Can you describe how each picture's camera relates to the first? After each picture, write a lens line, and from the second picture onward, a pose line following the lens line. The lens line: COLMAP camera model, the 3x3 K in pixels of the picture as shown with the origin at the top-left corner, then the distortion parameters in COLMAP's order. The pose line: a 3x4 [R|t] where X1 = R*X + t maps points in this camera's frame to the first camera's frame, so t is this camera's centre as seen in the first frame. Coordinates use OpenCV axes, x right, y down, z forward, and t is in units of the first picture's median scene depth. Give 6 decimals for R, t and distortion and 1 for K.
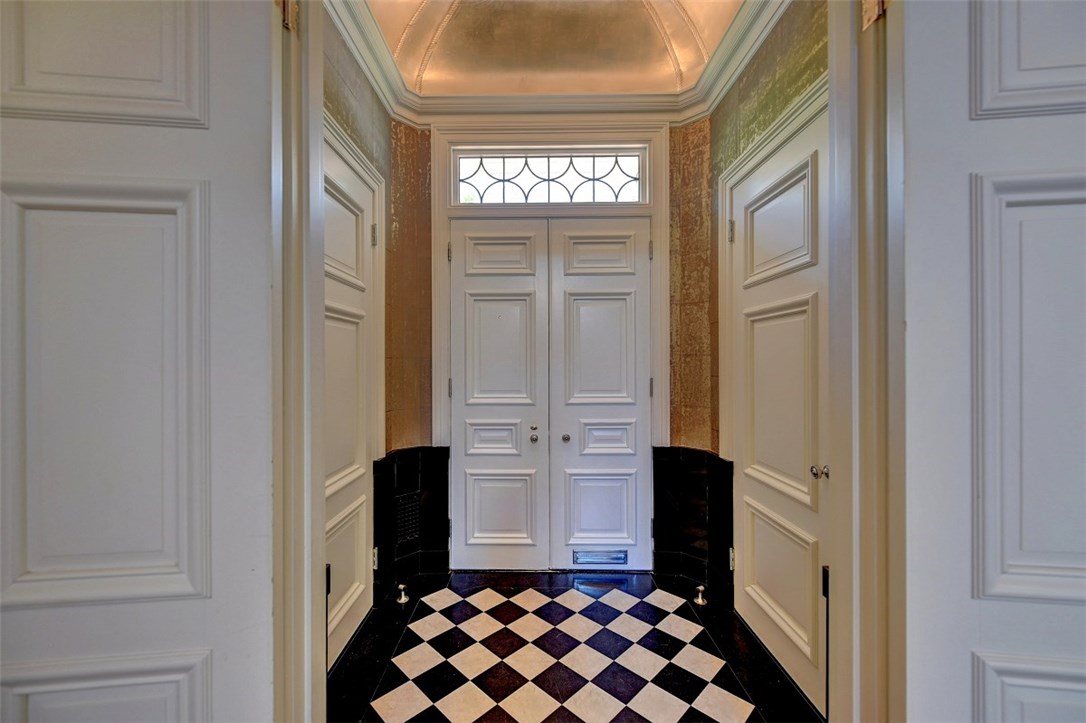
lens RADIAL K [[433.6, 0, 541.0], [0, 433.6, 363.3], [0, 0, 1]] dist [0.003937, 0.000056]
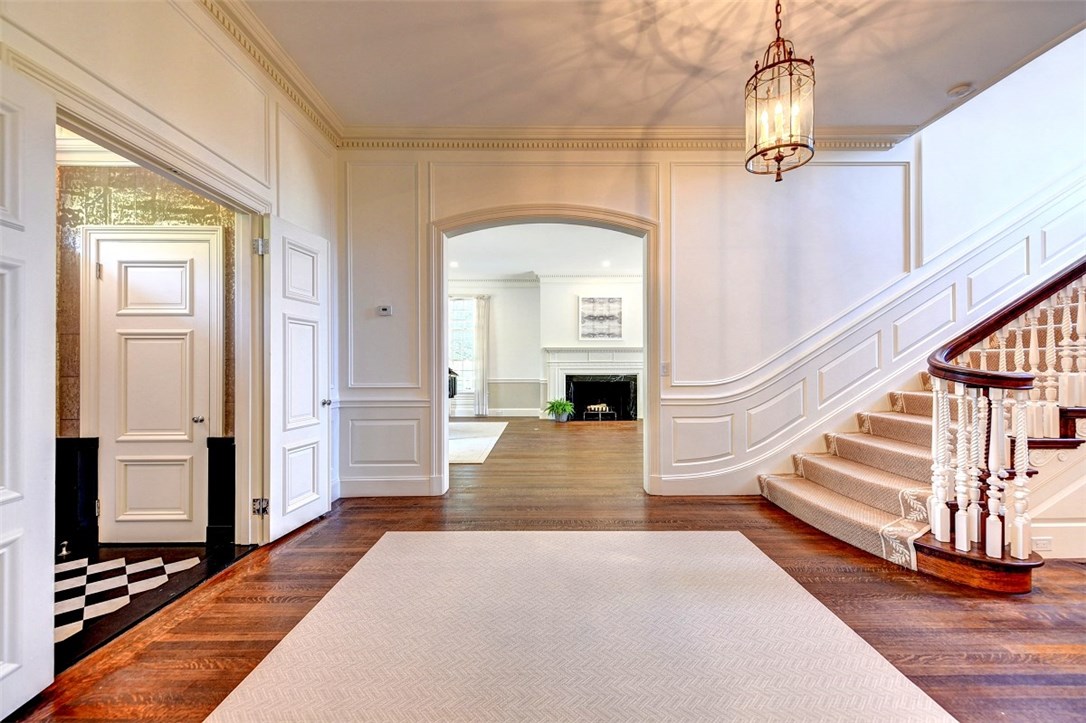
lens RADIAL K [[433.6, 0, 543.6], [0, 433.6, 368.1], [0, 0, 1]] dist [0.003937, 0.000056]
pose [[-0.012957, -0.002317, 0.999913, -1.318725], [0.002624, 0.999994, 0.002351, 0.008418], [-0.999913, 0.002654, -0.012951, -0.551558]]
